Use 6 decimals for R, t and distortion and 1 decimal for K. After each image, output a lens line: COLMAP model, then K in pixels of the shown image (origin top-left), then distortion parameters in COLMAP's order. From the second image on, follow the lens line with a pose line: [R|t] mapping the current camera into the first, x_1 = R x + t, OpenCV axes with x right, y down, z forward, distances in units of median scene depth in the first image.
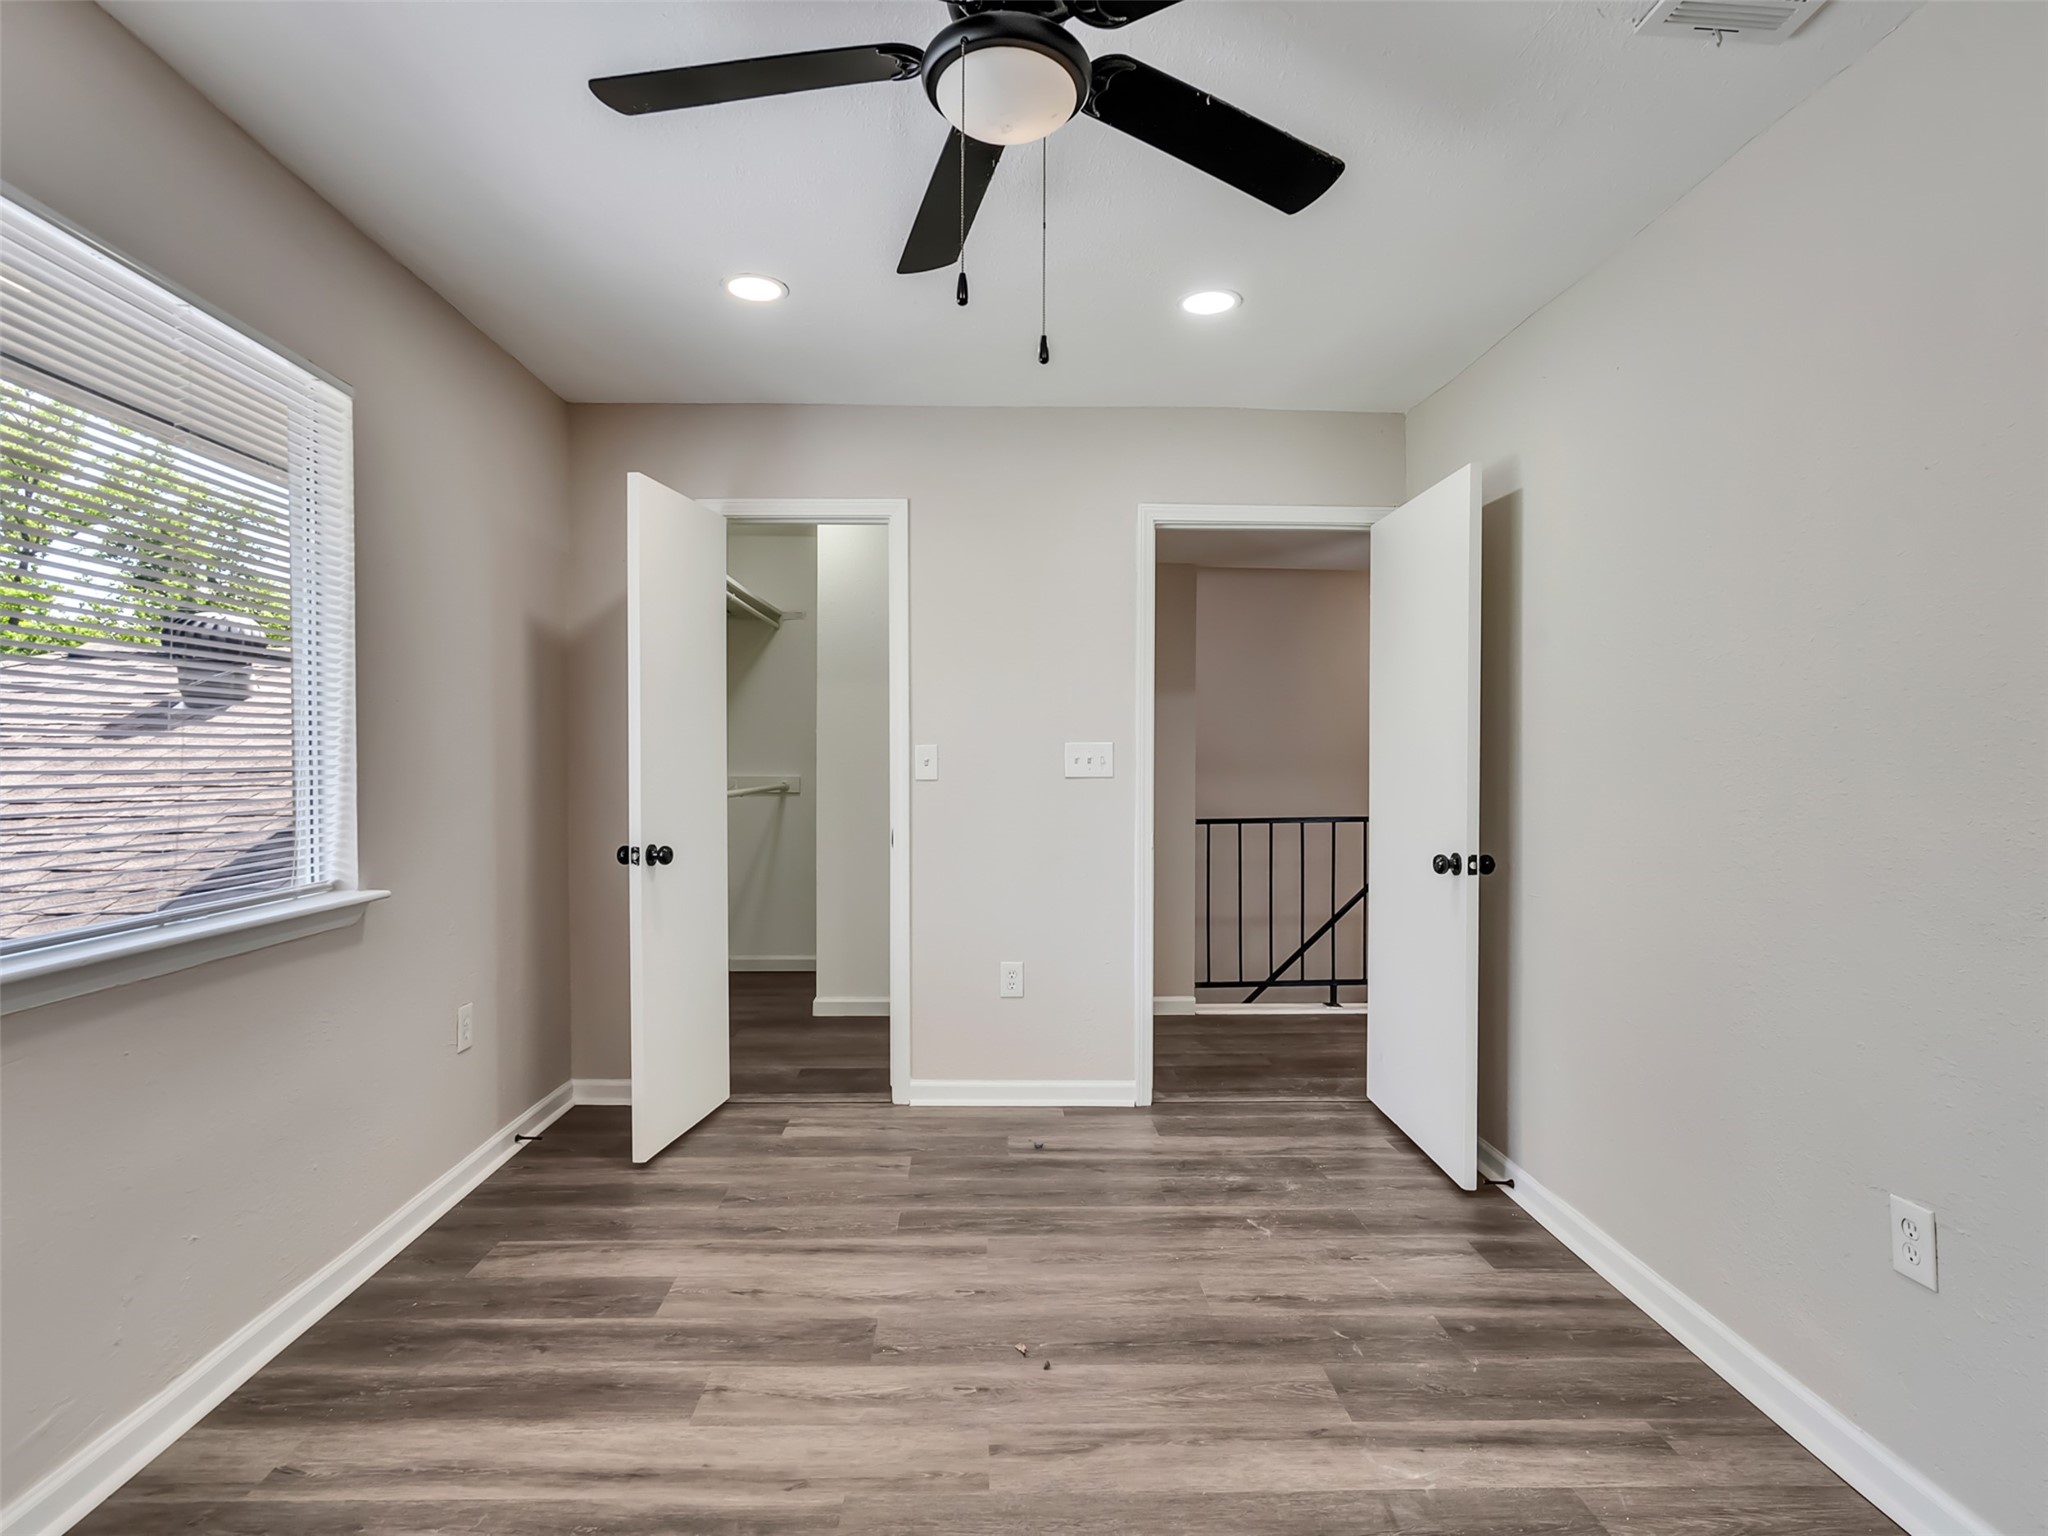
lens RADIAL K [[1050.4, 0, 1024.2], [0, 1050.4, 768.0], [0, 0, 1]] dist [-0.008701, 0.002360]
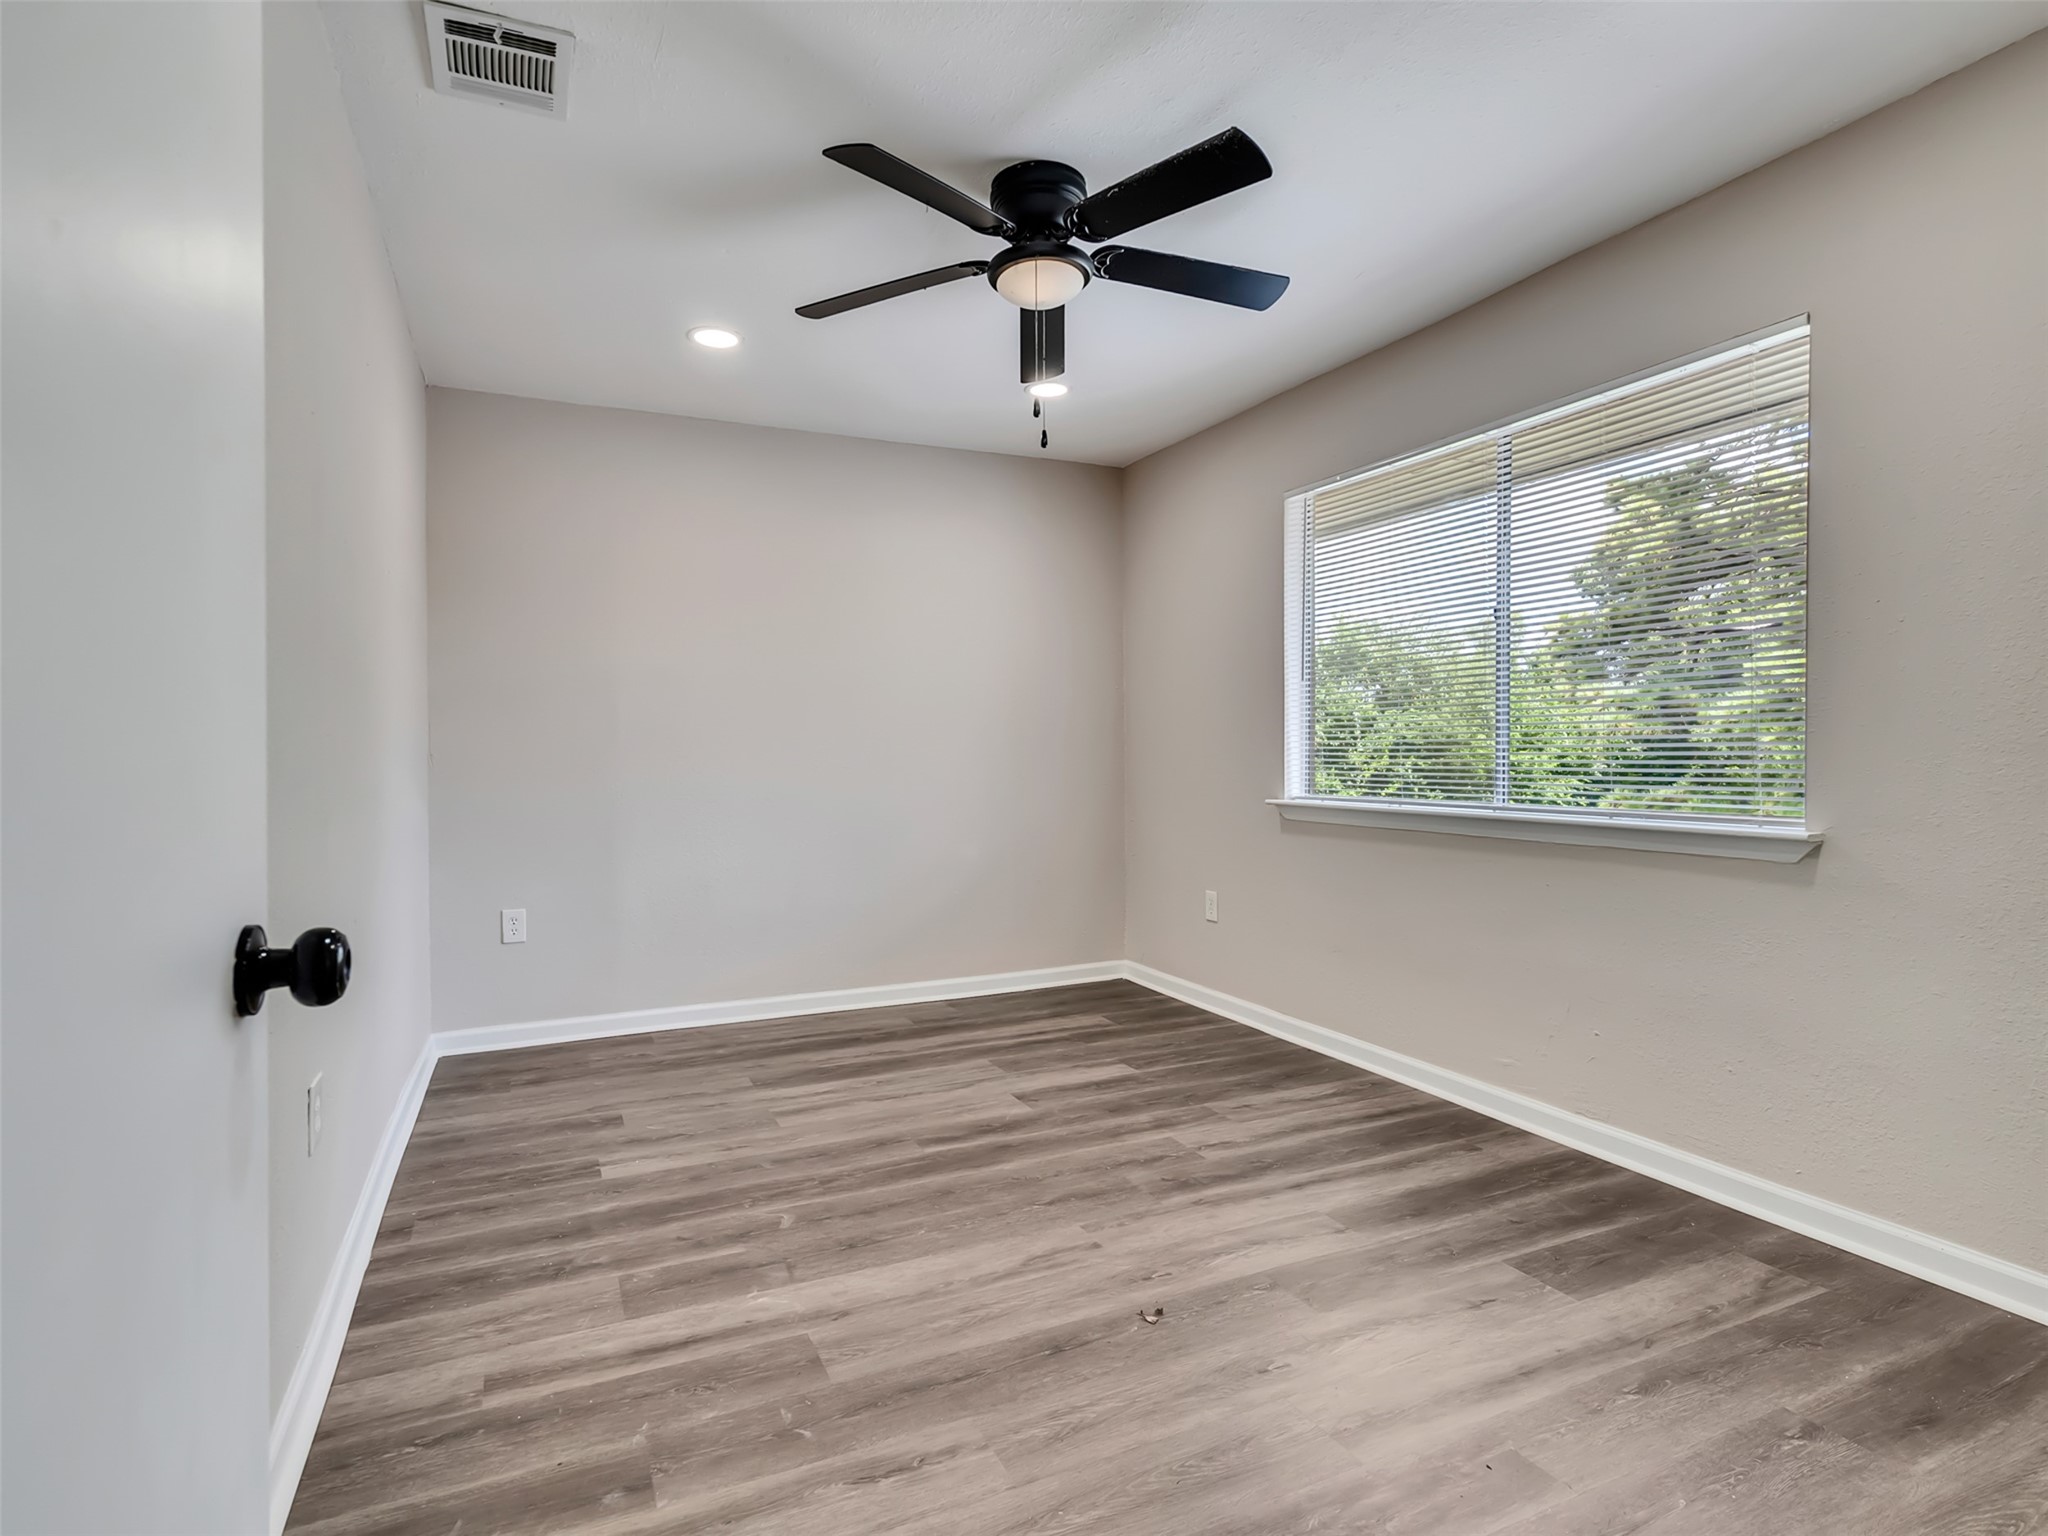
lens RADIAL K [[1050.4, 0, 1021.2], [0, 1050.4, 763.0], [0, 0, 1]] dist [-0.008701, 0.002360]
pose [[-0.919372, 0.000523, -0.393388, 0.505352], [-0.005717, 0.999876, 0.014691, 0.050933], [0.393347, 0.015755, -0.919255, 1.943176]]
